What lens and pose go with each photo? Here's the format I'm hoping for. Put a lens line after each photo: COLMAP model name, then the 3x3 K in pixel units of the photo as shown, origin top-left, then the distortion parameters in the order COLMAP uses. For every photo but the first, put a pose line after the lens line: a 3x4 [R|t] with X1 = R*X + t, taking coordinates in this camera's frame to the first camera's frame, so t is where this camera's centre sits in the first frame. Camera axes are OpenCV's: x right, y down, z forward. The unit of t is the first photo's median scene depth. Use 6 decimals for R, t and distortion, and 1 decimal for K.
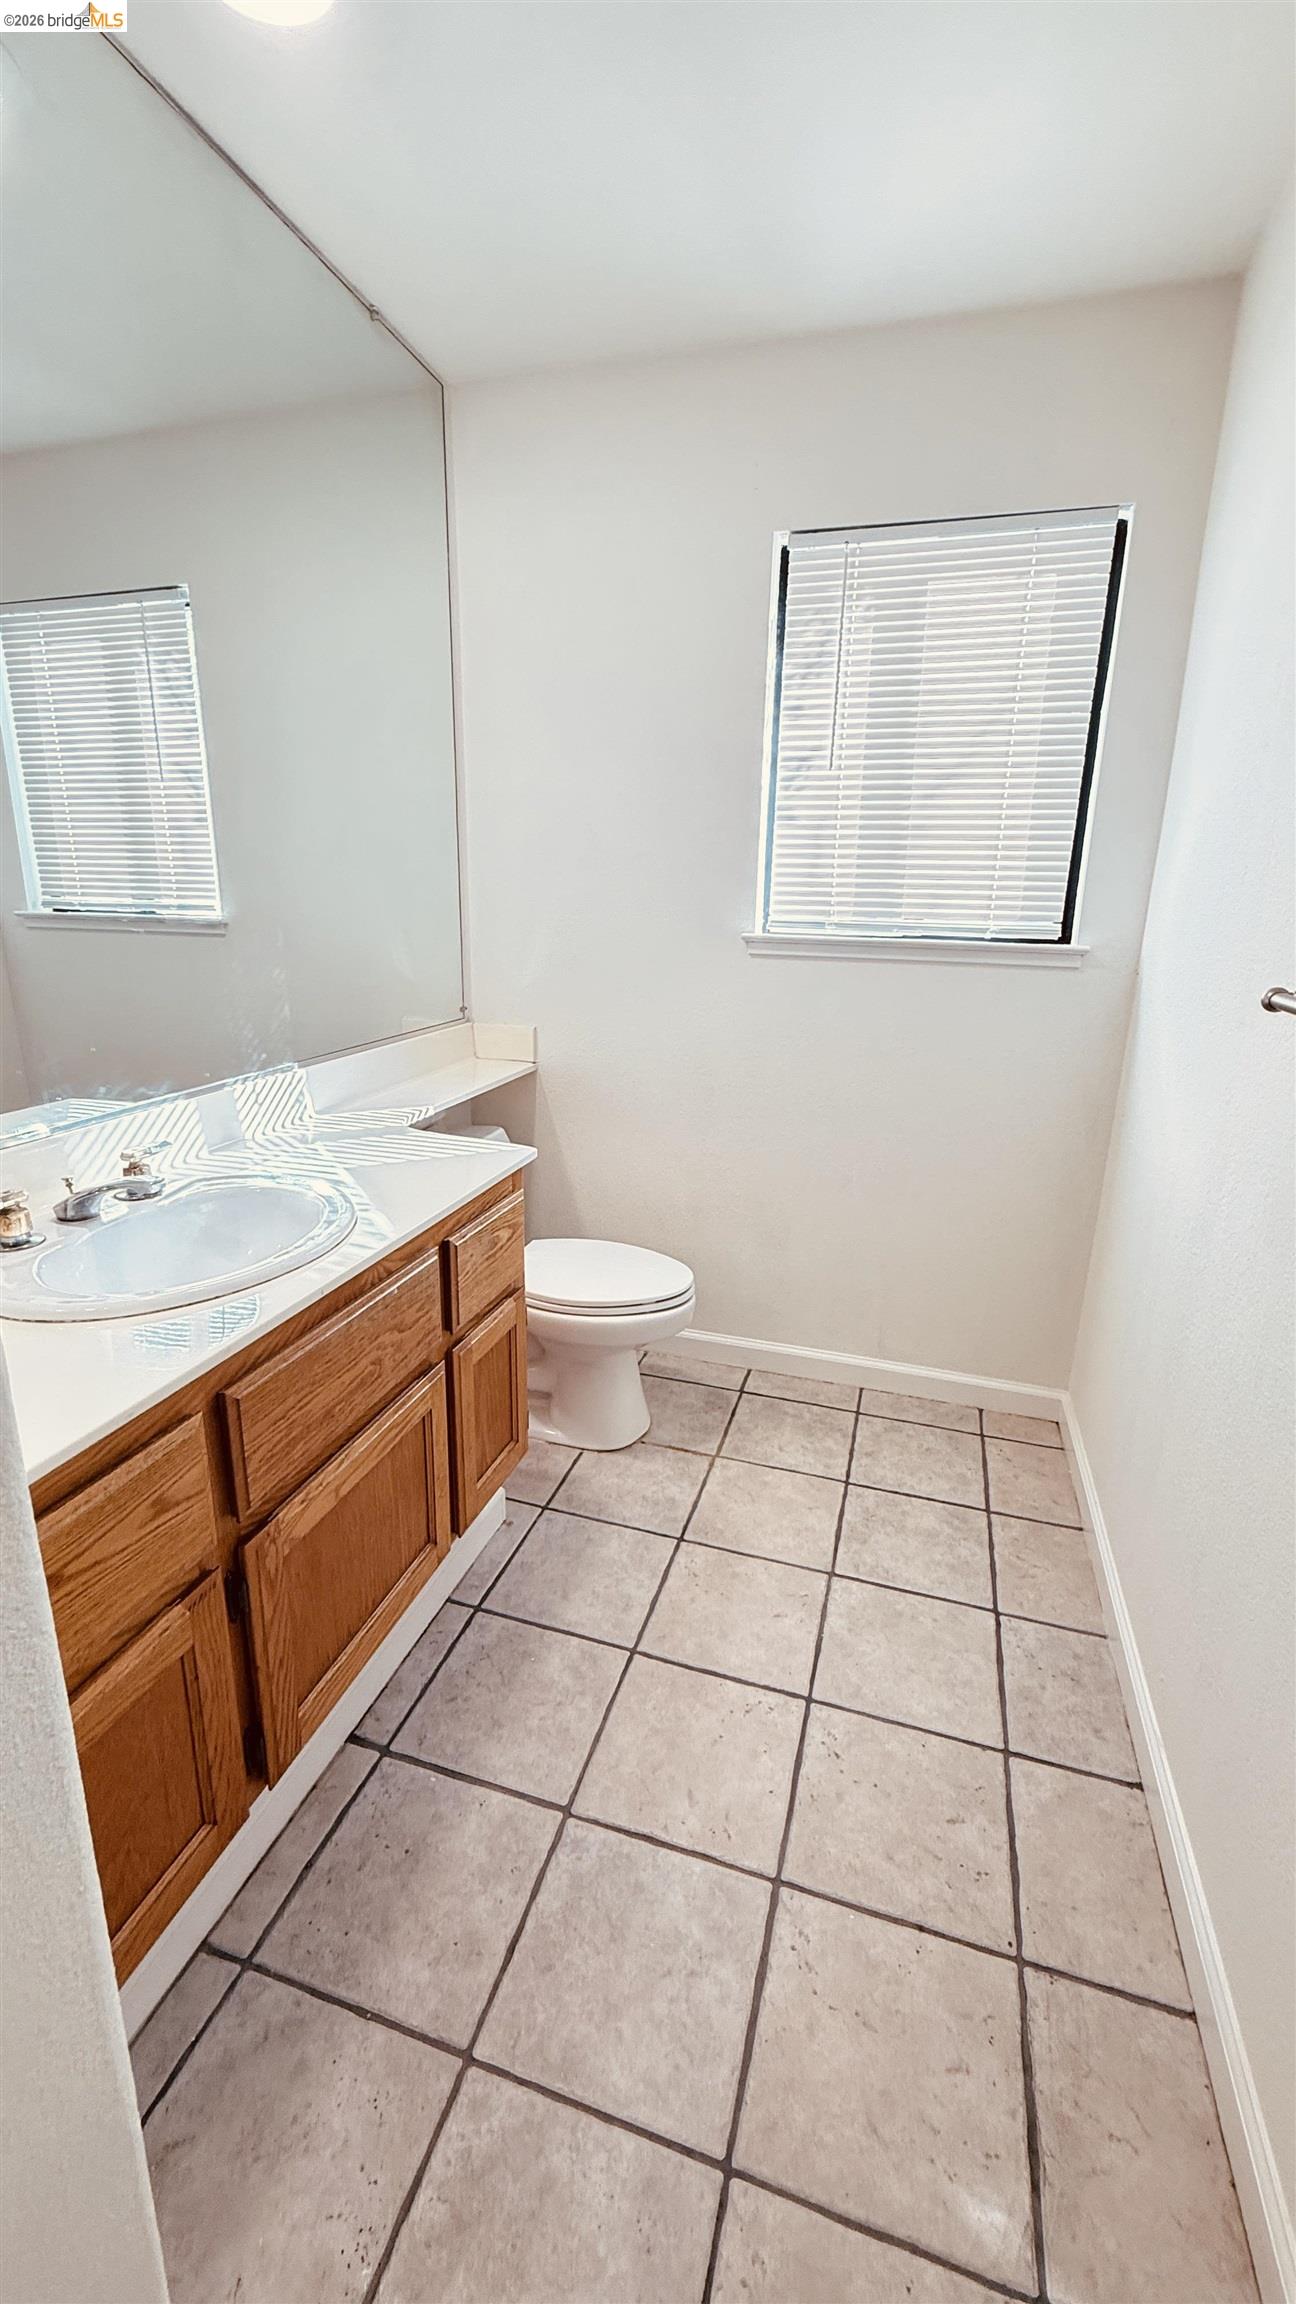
lens RADIAL K [[925.9, 0, 655.8], [0, 925.9, 1138.6], [0, 0, 1]] dist [-0.001937, -0.000361]
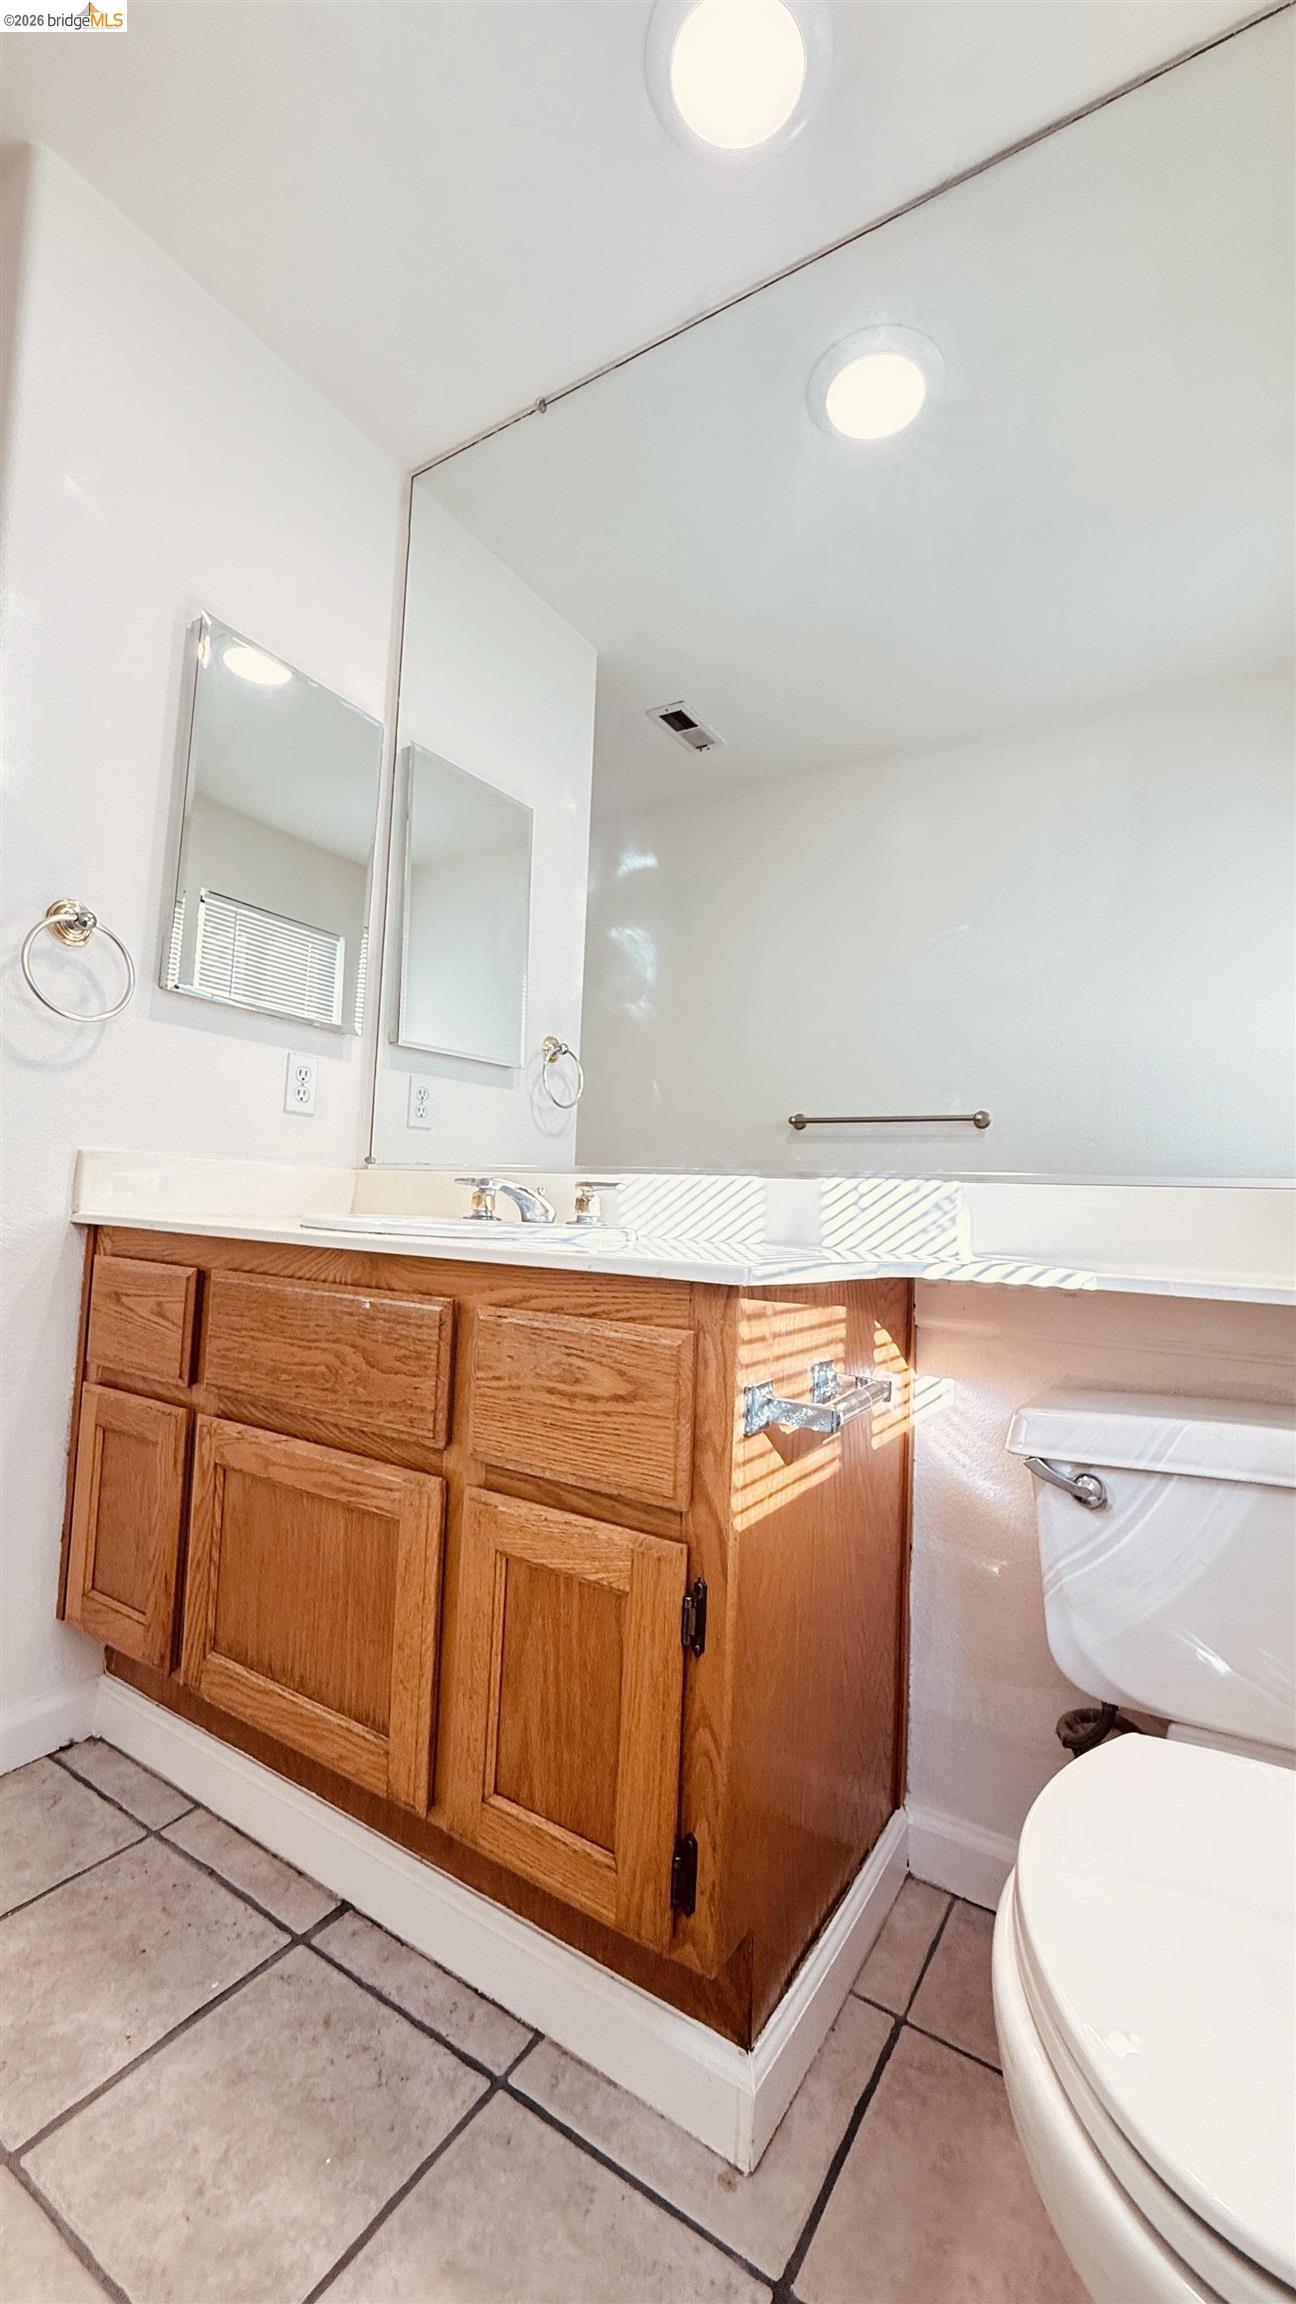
lens RADIAL K [[925.9, 0, 655.8], [0, 925.9, 1138.6], [0, 0, 1]] dist [-0.001937, -0.000361]
pose [[-0.269269, -0.098897, -0.957974, 0.404153], [-0.296031, 0.955054, -0.015387, -0.037052], [0.916439, 0.279447, -0.286443, 1.257187]]
